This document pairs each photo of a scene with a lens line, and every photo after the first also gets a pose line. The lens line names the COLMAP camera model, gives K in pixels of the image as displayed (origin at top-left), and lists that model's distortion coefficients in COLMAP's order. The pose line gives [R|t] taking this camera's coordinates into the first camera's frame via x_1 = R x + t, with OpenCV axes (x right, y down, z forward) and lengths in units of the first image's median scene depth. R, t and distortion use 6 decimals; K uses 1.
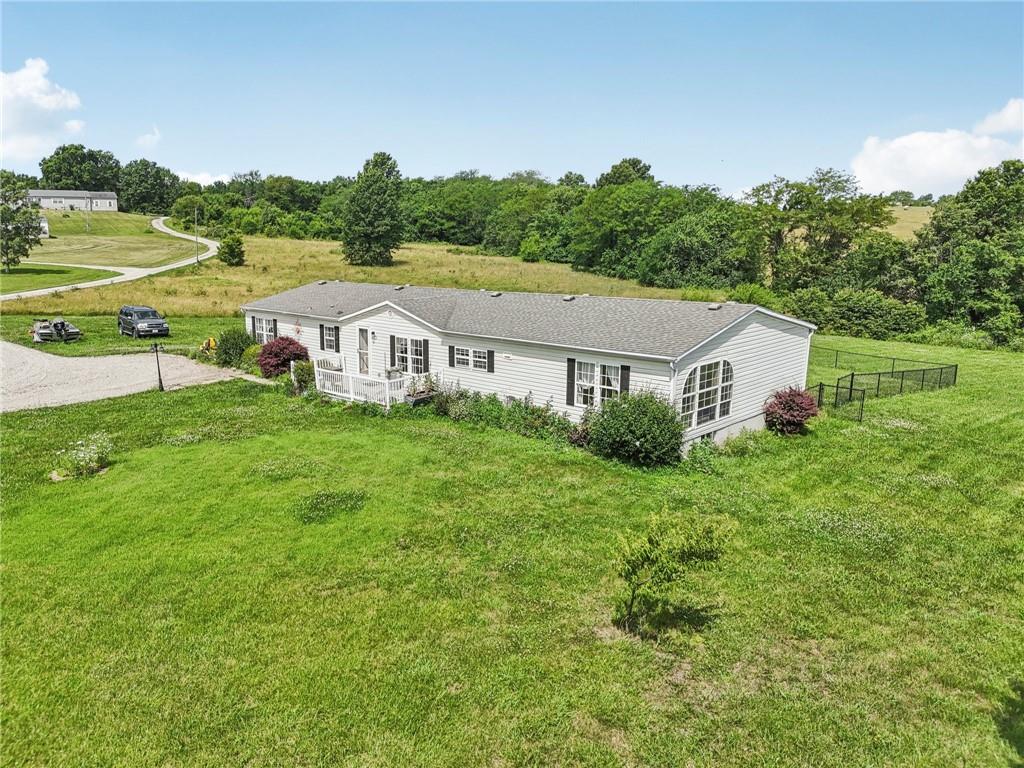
lens RADIAL K [[790.6, 0, 512.0], [0, 790.6, 384.0], [0, 0, 1]] dist [0.063739, -0.073348]
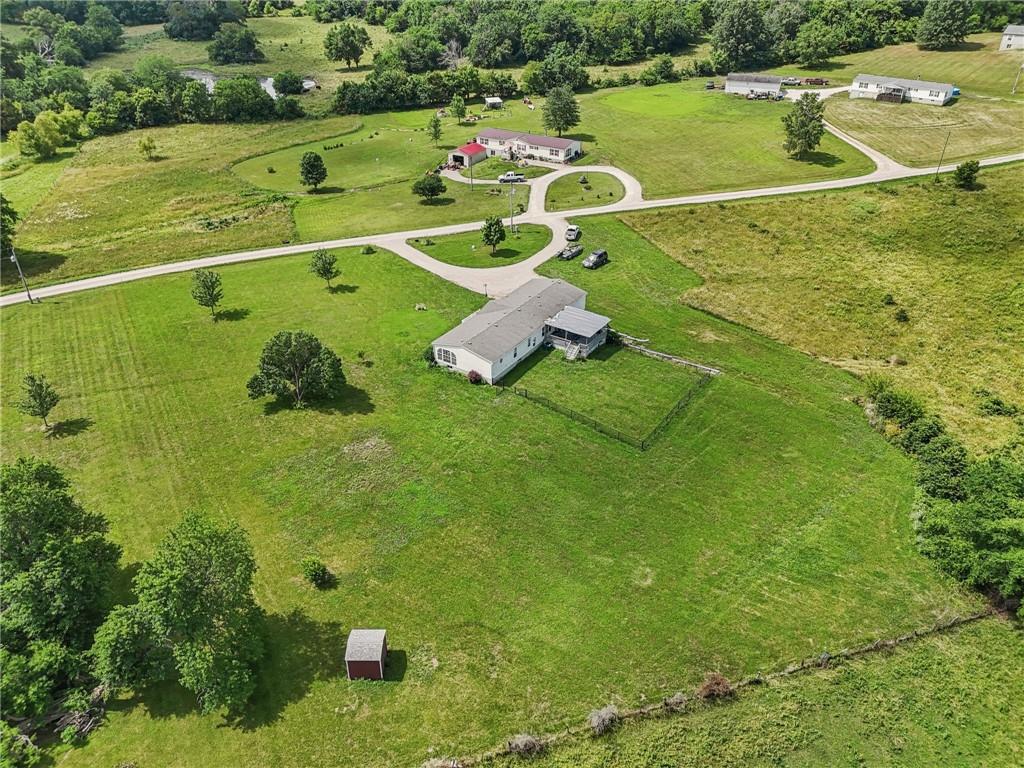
lens RADIAL K [[790.6, 0, 512.0], [0, 790.6, 384.0], [0, 0, 1]] dist [0.063739, -0.073348]
pose [[0.188385, 0.503454, -0.843235, 0.665197], [-0.223000, 0.858109, 0.462515, -0.318603], [0.956442, 0.100910, 0.273925, 0.032797]]
